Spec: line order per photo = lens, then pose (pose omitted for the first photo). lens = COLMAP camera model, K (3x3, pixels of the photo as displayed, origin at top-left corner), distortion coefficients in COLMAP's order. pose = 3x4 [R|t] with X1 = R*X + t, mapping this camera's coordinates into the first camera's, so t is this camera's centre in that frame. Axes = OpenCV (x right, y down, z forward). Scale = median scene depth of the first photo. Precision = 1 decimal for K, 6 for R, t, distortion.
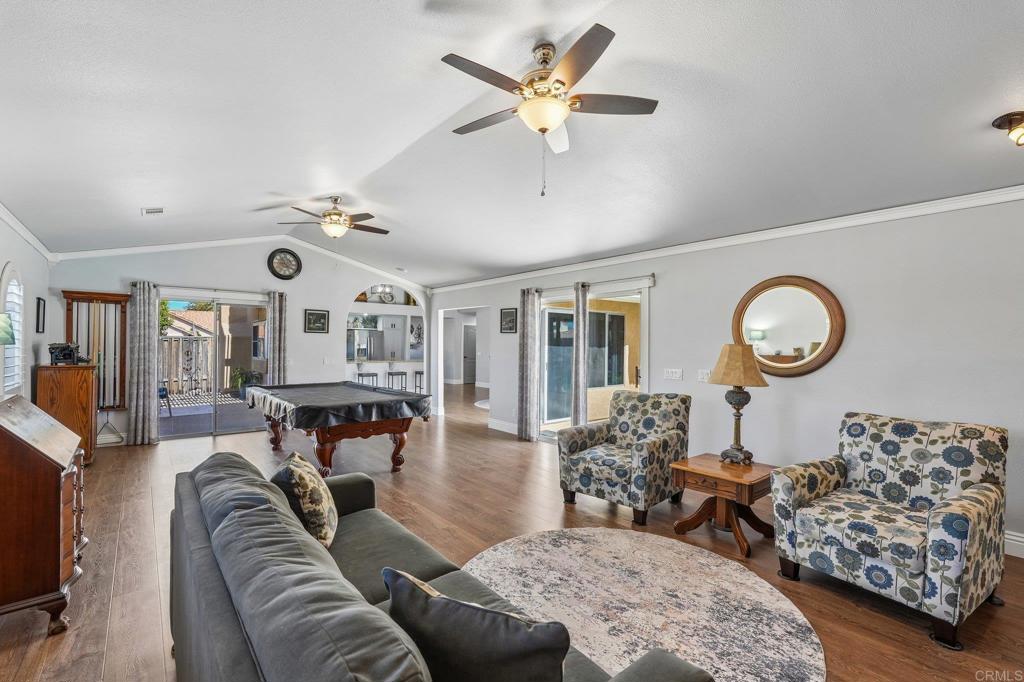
lens RADIAL K [[454.6, 0, 511.0], [0, 454.6, 335.1], [0, 0, 1]] dist [-0.008984, 0.005052]
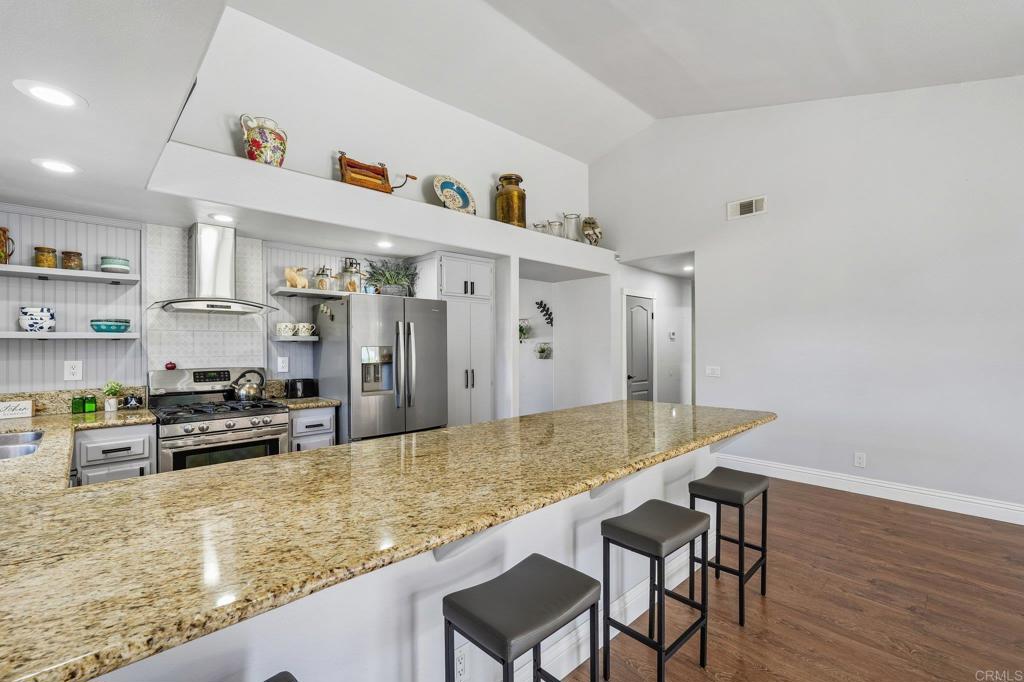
lens RADIAL K [[454.6, 0, 513.3], [0, 454.6, 340.8], [0, 0, 1]] dist [-0.008984, 0.005052]
pose [[0.997351, -0.011311, 0.071854, -0.249489], [0.010968, 0.999926, 0.005167, 0.016192], [-0.071907, -0.004365, 0.997402, 0.675169]]
